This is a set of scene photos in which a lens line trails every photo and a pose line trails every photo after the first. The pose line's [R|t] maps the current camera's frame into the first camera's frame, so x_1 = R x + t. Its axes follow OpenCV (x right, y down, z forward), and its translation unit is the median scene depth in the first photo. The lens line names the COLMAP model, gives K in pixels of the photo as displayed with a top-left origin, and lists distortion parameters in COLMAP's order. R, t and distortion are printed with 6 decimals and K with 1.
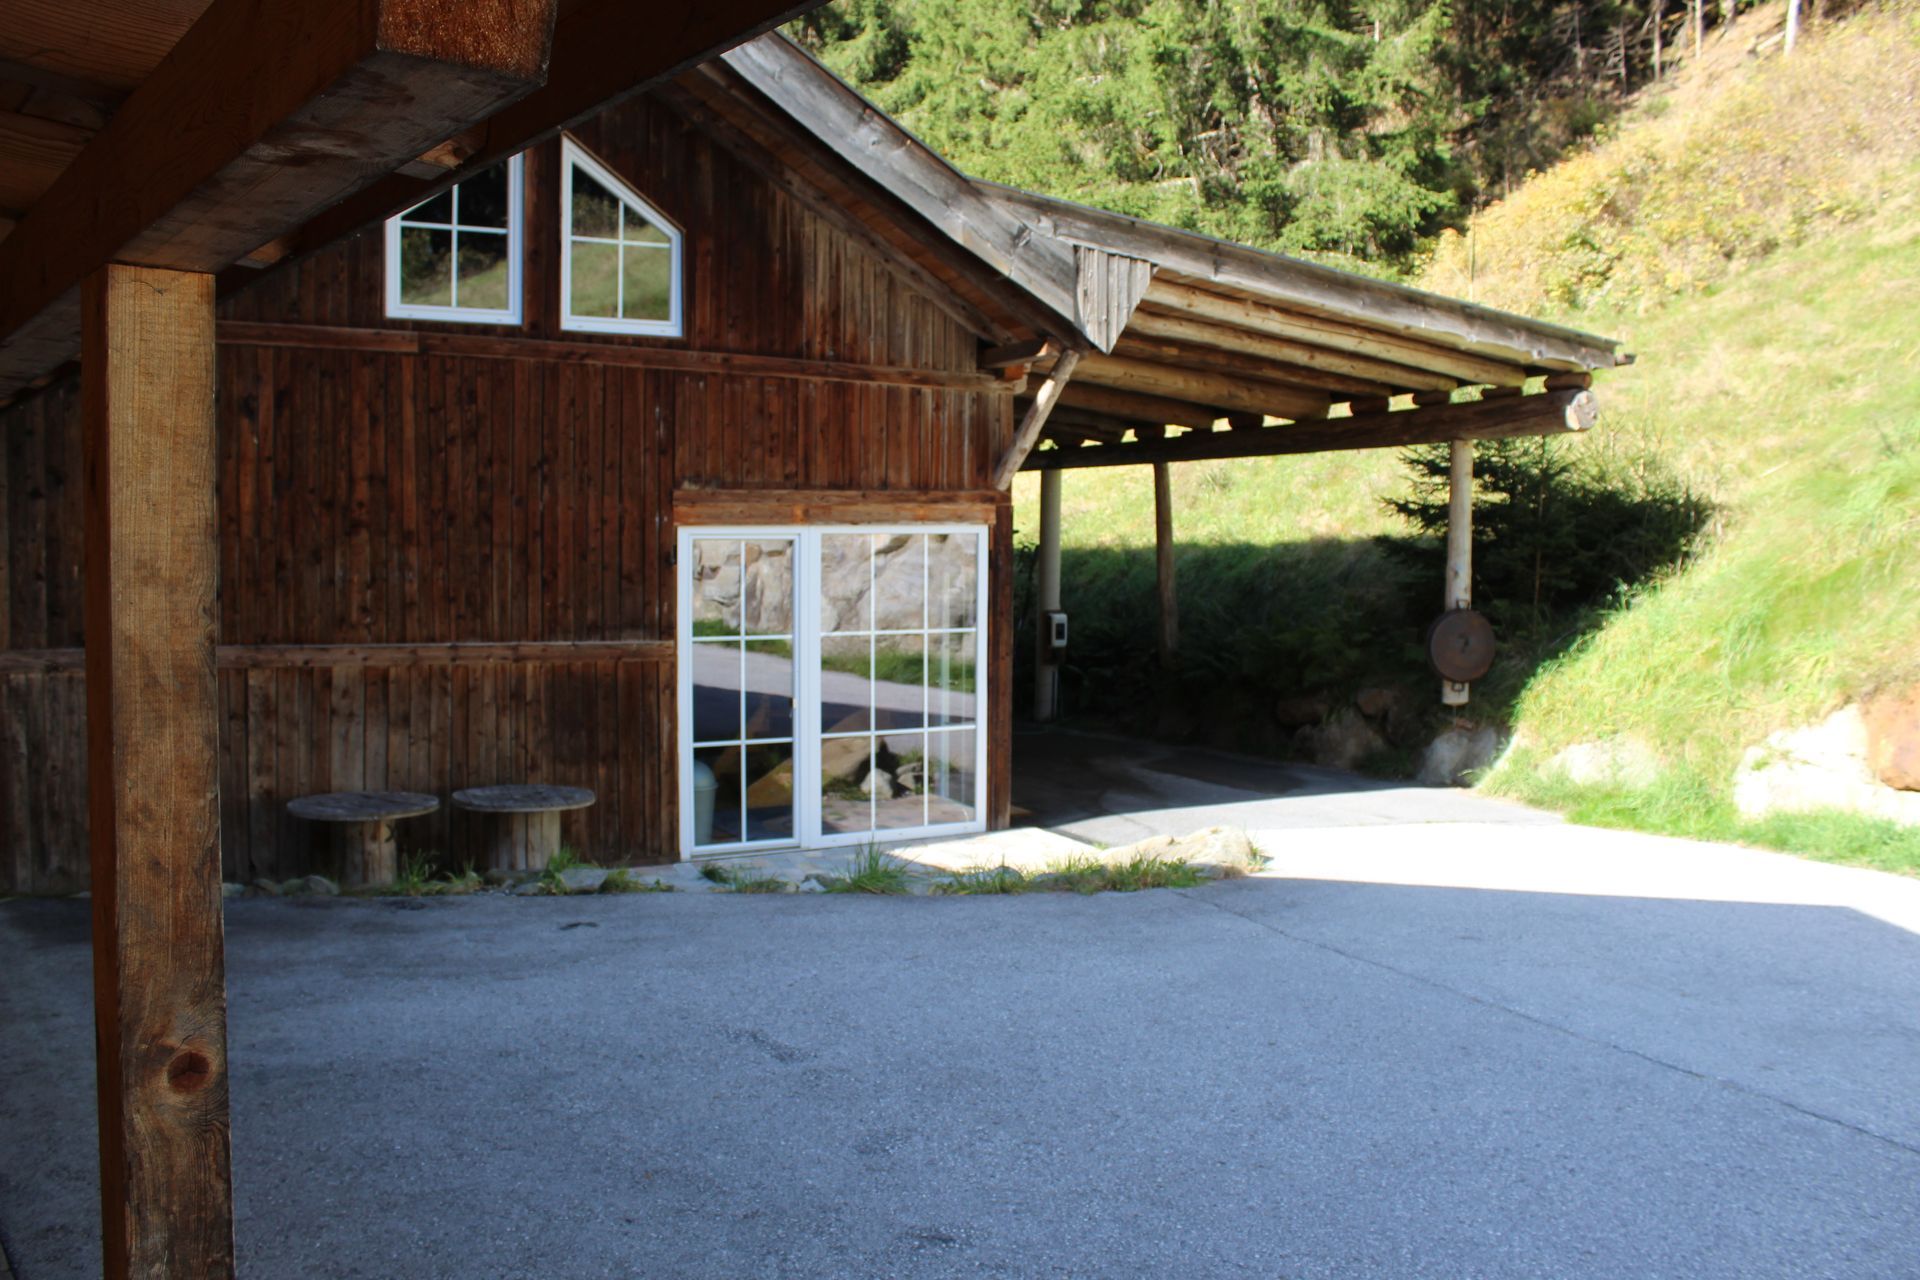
lens RADIAL K [[1562.9, 0, 967.3], [0, 1562.9, 626.3], [0, 0, 1]] dist [-0.183049, 0.148894]
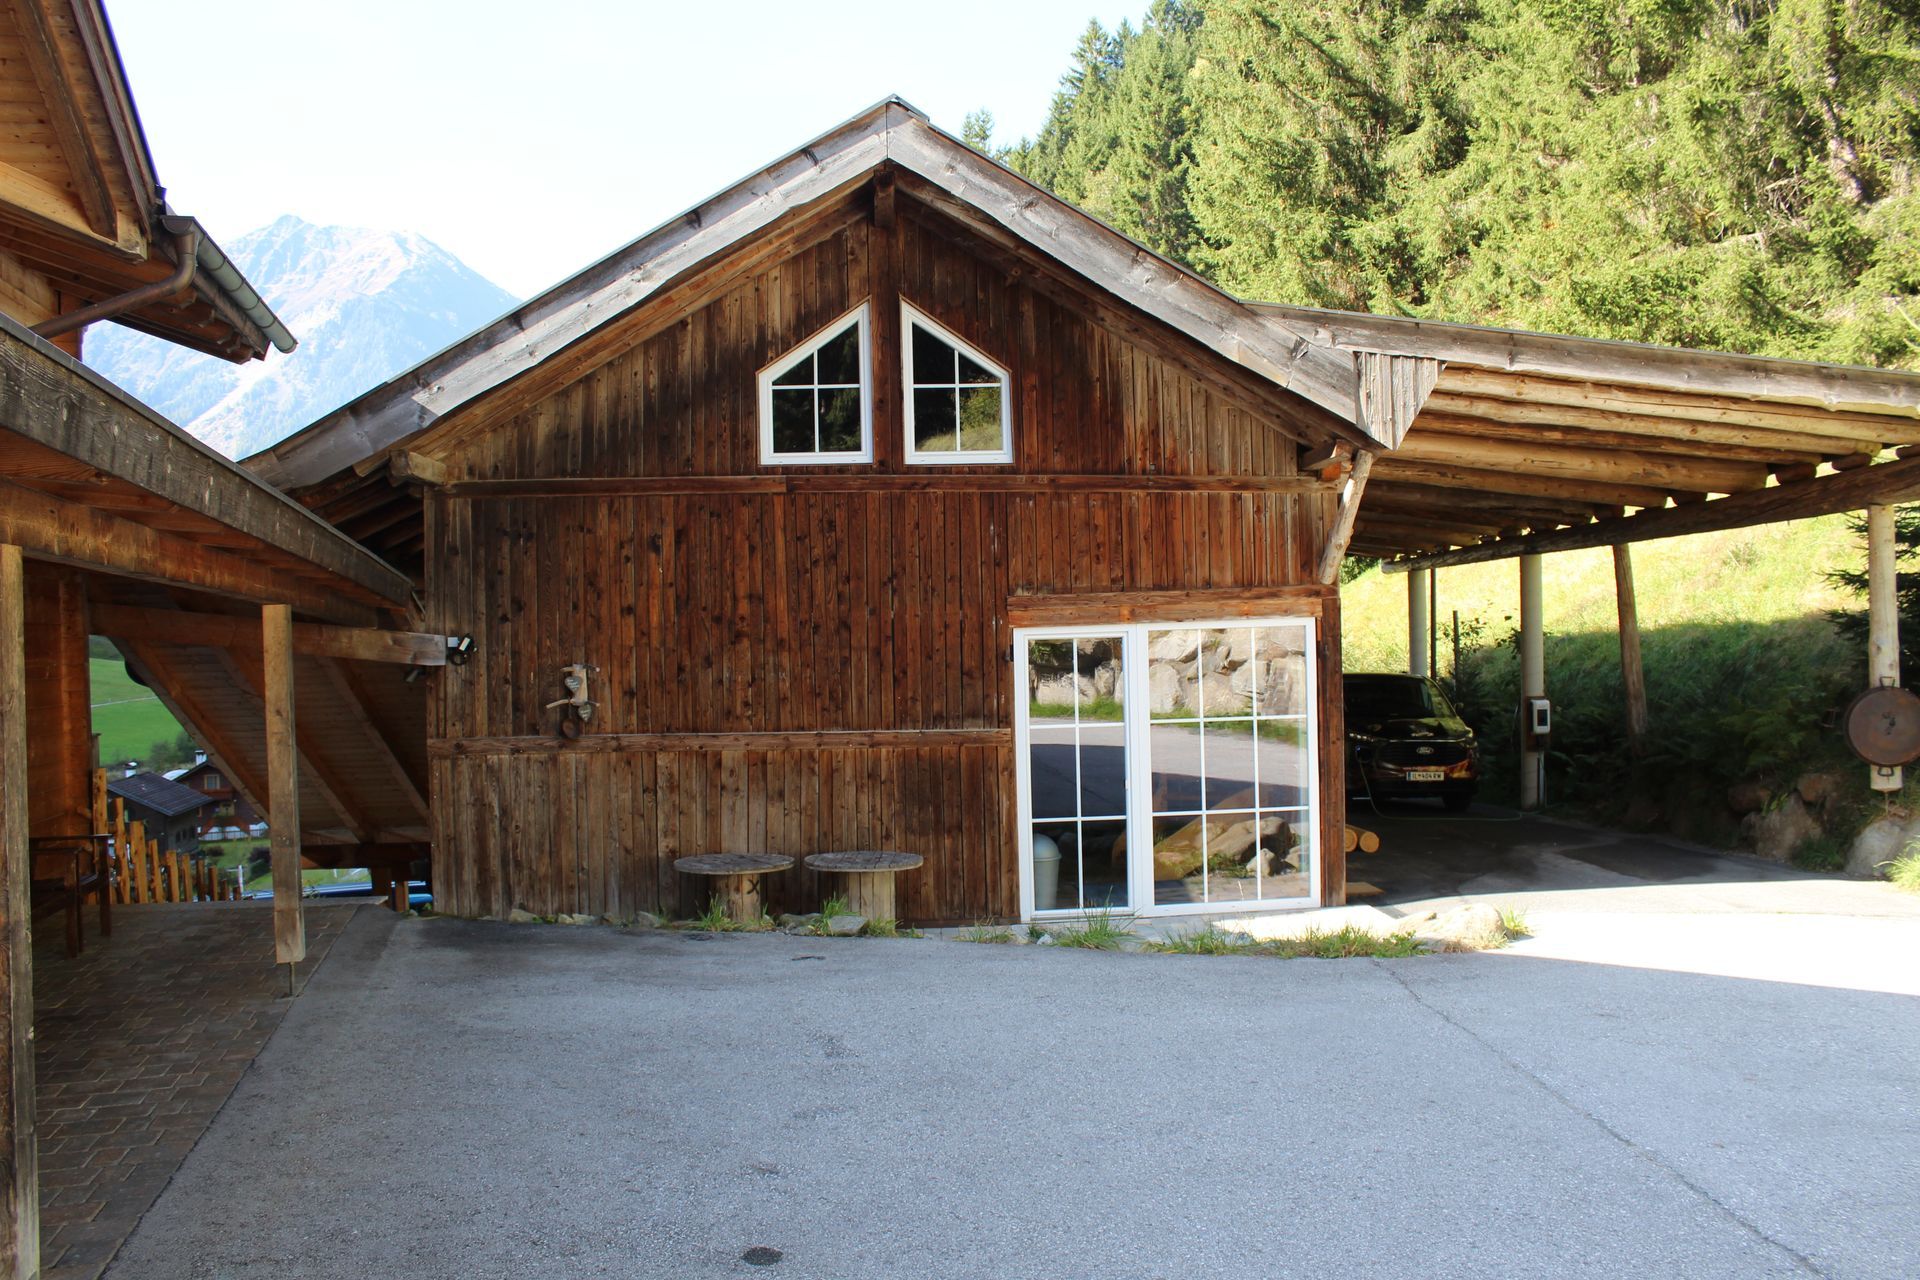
lens RADIAL K [[1562.9, 0, 982.3], [0, 1562.9, 638.7], [0, 0, 1]] dist [-0.183049, 0.148894]
pose [[0.912508, -0.029539, -0.407991, 0.253502], [0.008303, 0.998521, -0.053723, 0.004633], [0.408974, 0.045635, 0.911404, -0.056583]]
